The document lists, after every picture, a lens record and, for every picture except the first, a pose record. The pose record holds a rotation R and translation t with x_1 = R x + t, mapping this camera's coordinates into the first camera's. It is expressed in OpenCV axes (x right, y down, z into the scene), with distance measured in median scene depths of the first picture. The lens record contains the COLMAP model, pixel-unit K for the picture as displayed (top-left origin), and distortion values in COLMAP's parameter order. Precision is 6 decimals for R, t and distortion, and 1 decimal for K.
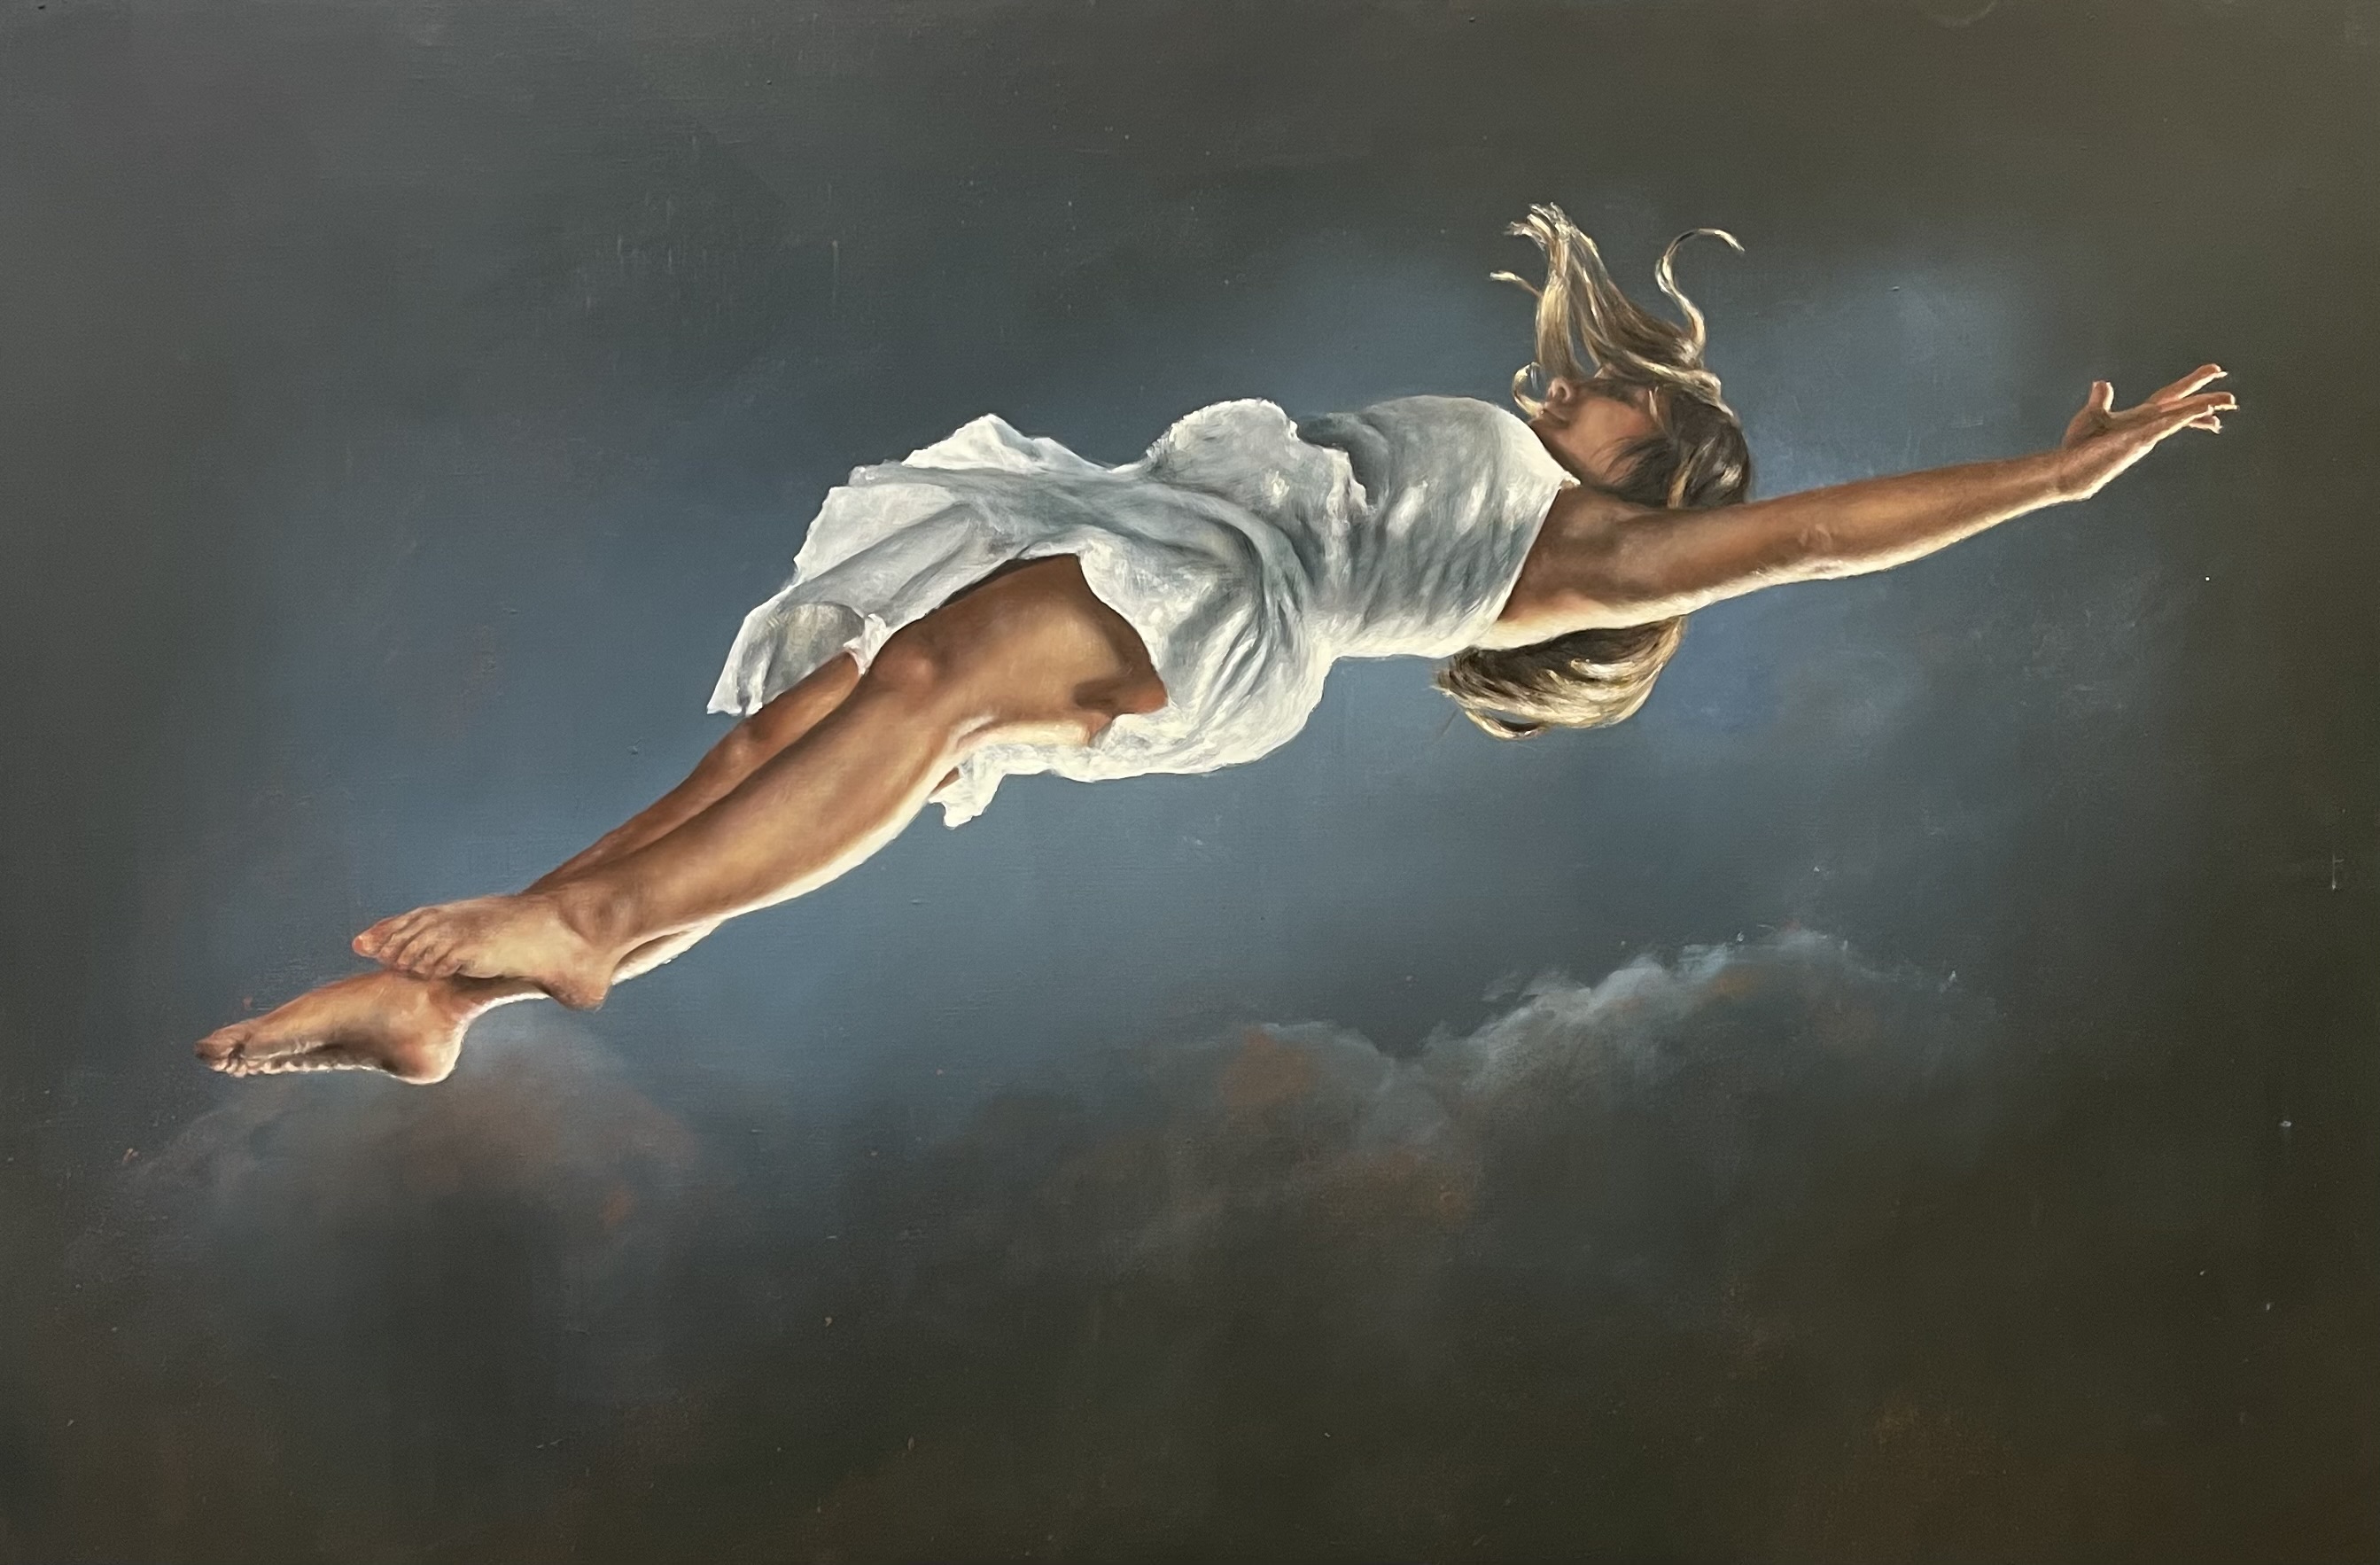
lens RADIAL K [[1768.4, 0, 1188.6], [0, 1768.4, 789.3], [0, 0, 1]] dist [0.002104, 0.001250]
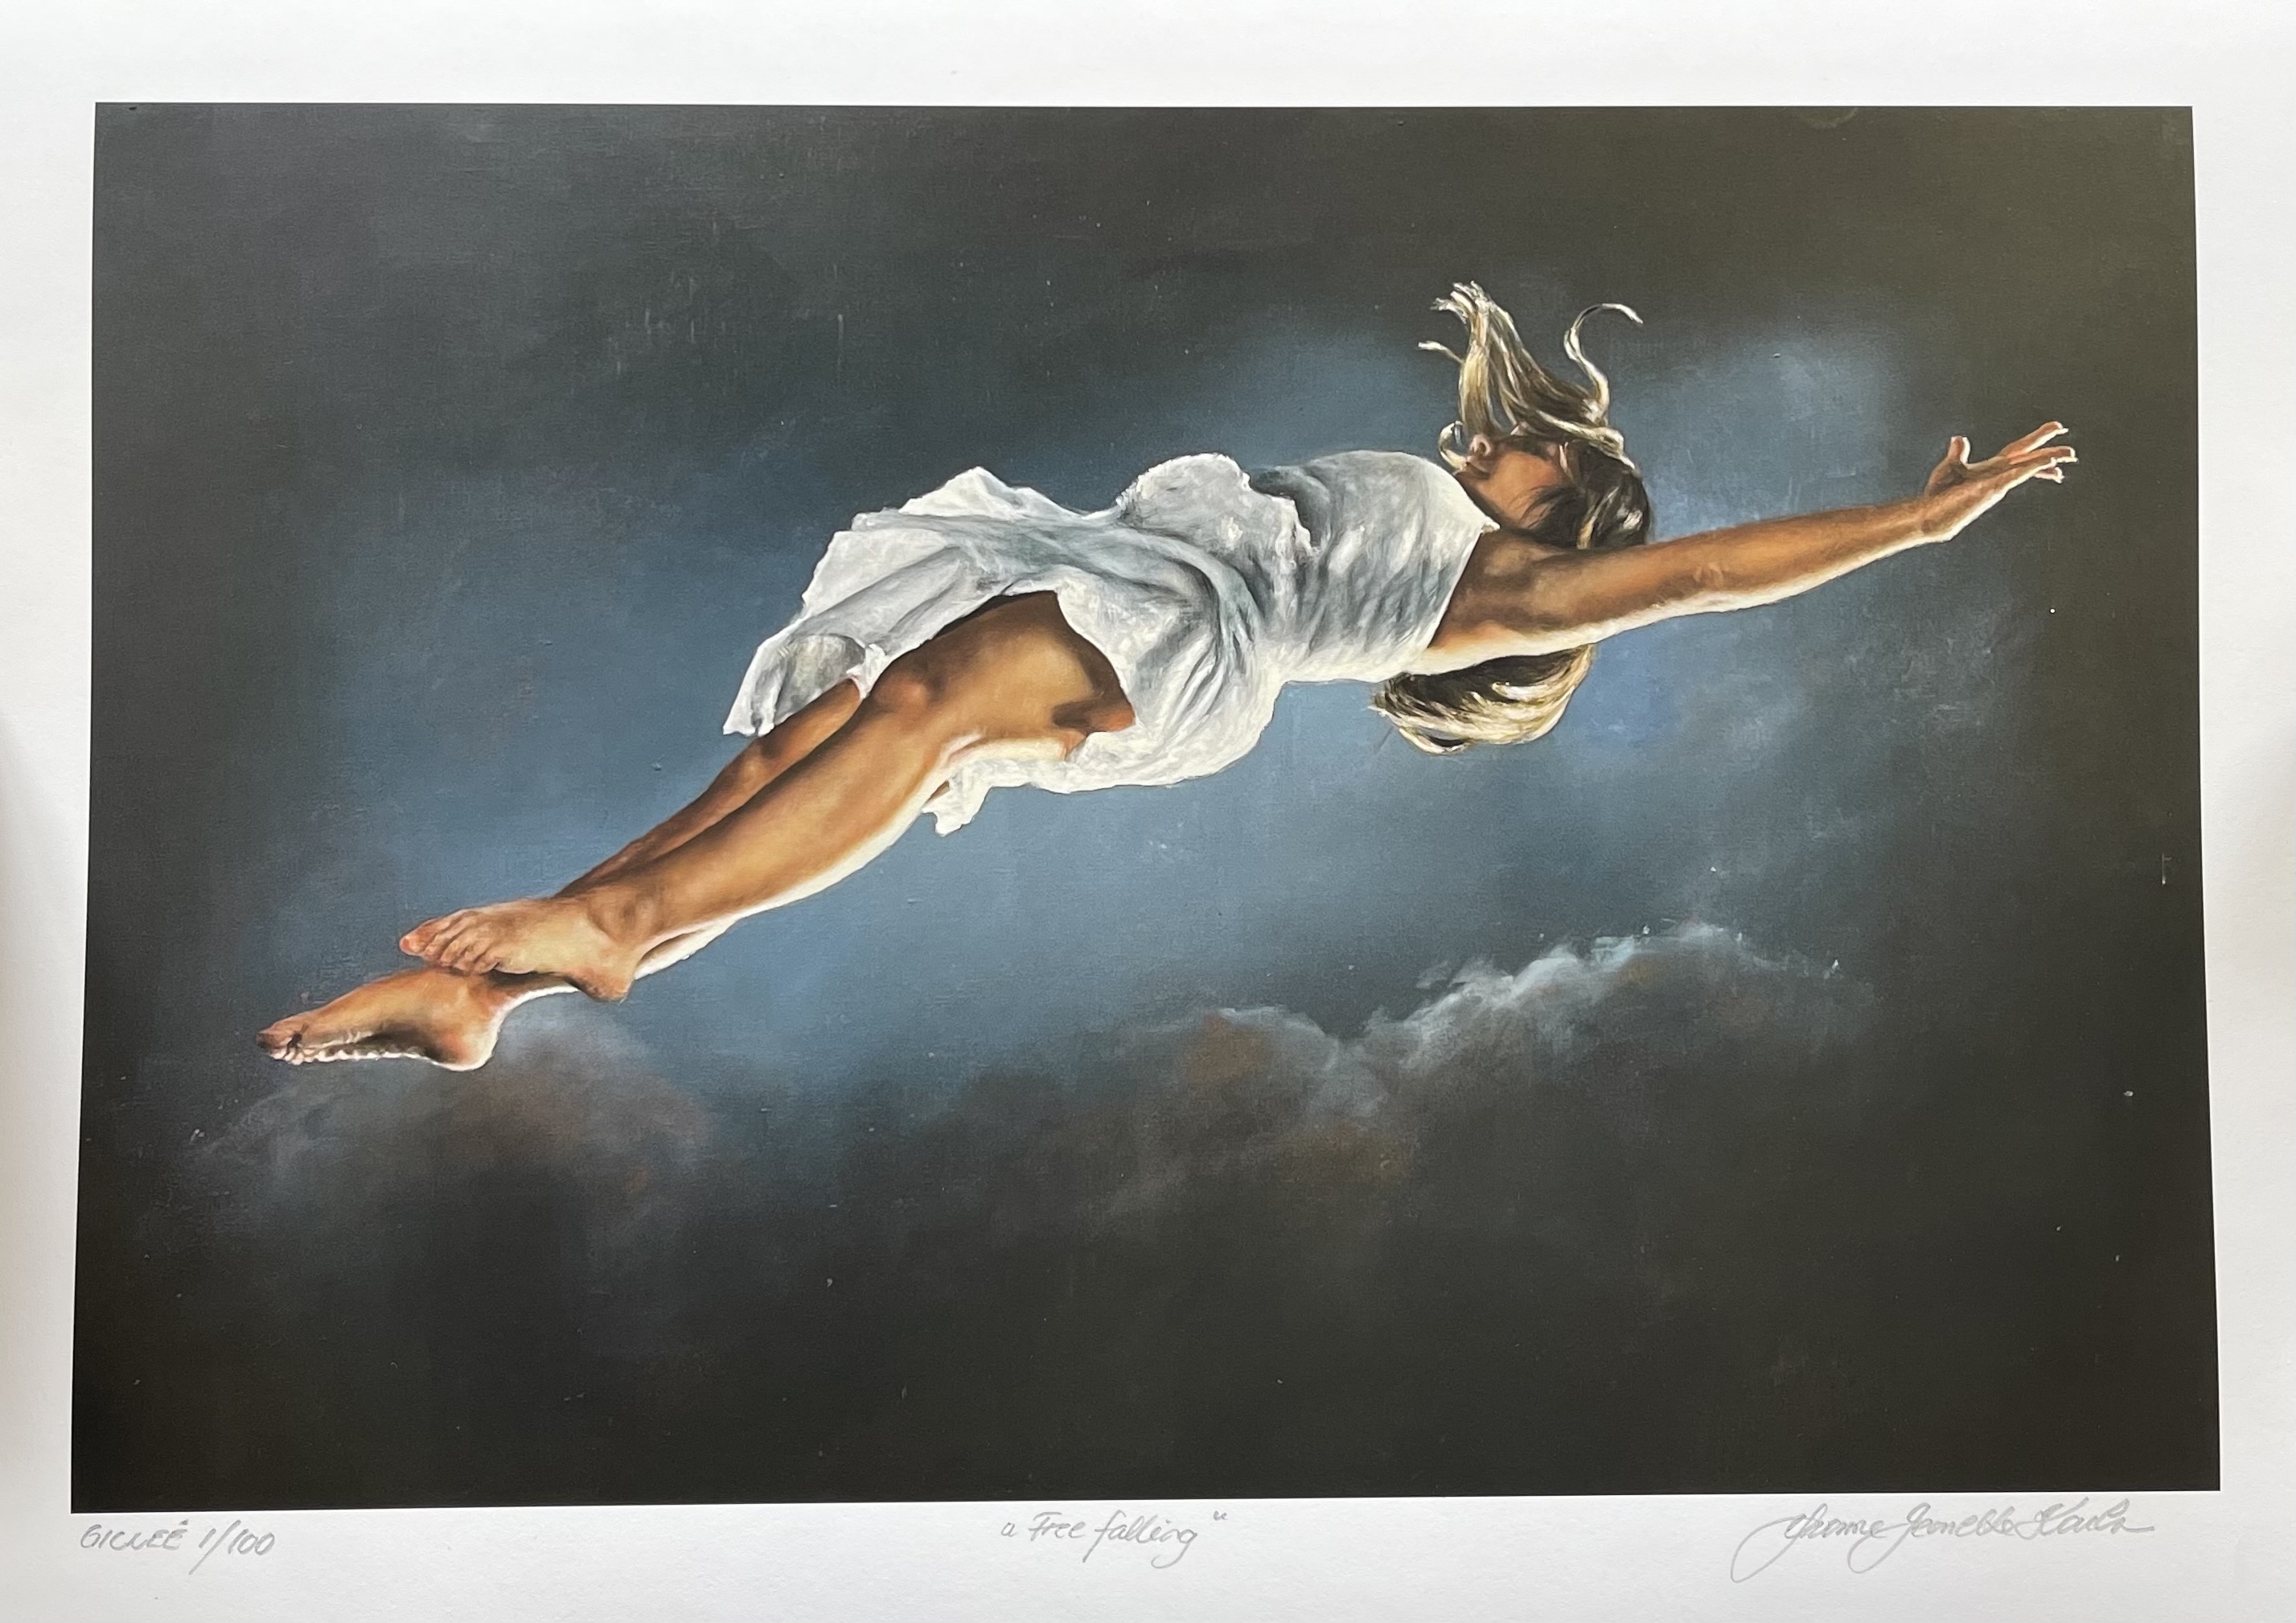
lens RADIAL K [[1823.0, 0, 1148.1], [0, 1823.0, 805.4], [0, 0, 1]] dist [-0.001976, -0.000921]
pose [[0.999997, -0.002554, 0.000541, -0.004424], [0.002561, 0.999907, -0.013368, 0.019289], [-0.000507, 0.013369, 0.999910, -0.157716]]
